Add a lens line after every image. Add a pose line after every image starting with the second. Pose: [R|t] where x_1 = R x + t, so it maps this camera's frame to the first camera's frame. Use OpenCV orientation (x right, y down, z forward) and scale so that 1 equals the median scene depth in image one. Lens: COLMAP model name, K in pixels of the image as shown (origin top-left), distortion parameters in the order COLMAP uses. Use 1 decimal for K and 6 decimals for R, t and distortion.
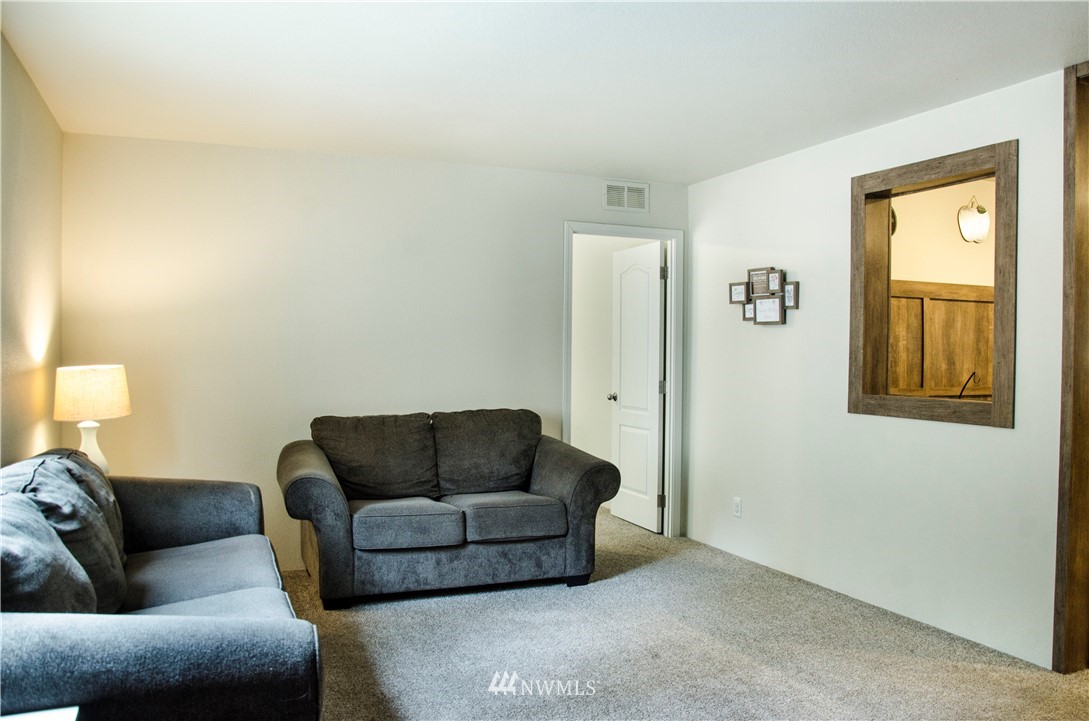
lens RADIAL K [[843.9, 0, 542.2], [0, 843.9, 370.5], [0, 0, 1]] dist [-0.041897, 0.015364]
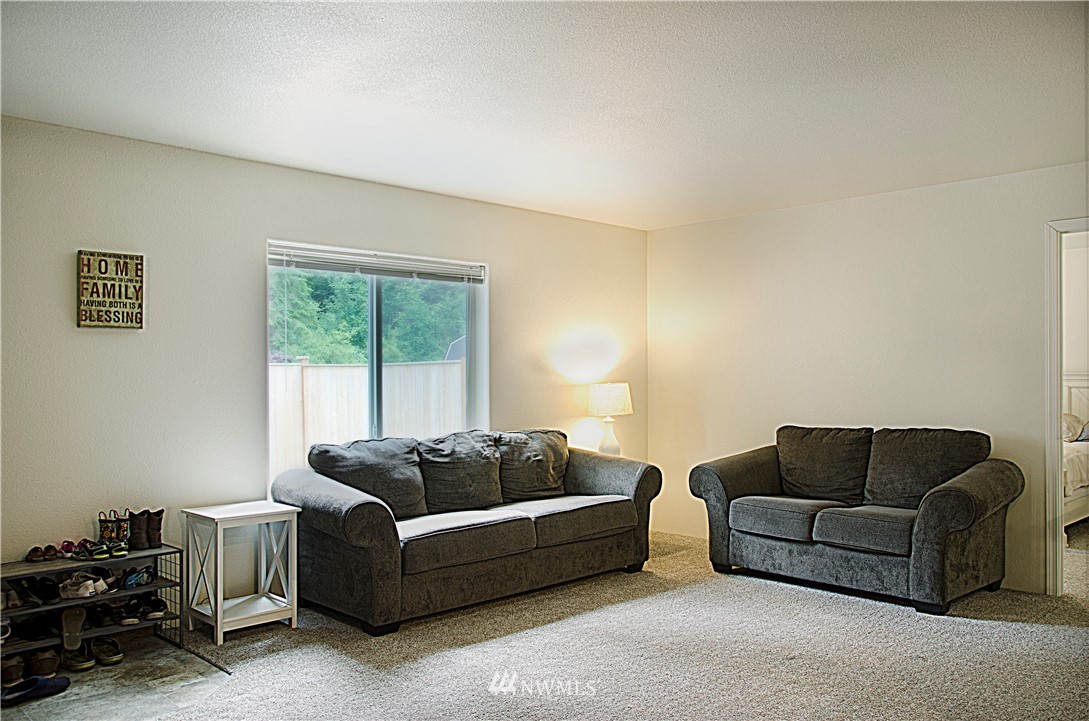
lens RADIAL K [[843.9, 0, 548.0], [0, 843.9, 361.7], [0, 0, 1]] dist [-0.041897, 0.015364]
pose [[0.369828, -0.023478, -0.928804, 0.822148], [-0.011216, 0.999495, -0.029731, 0.003725], [0.929033, 0.021413, 0.369377, 0.261249]]
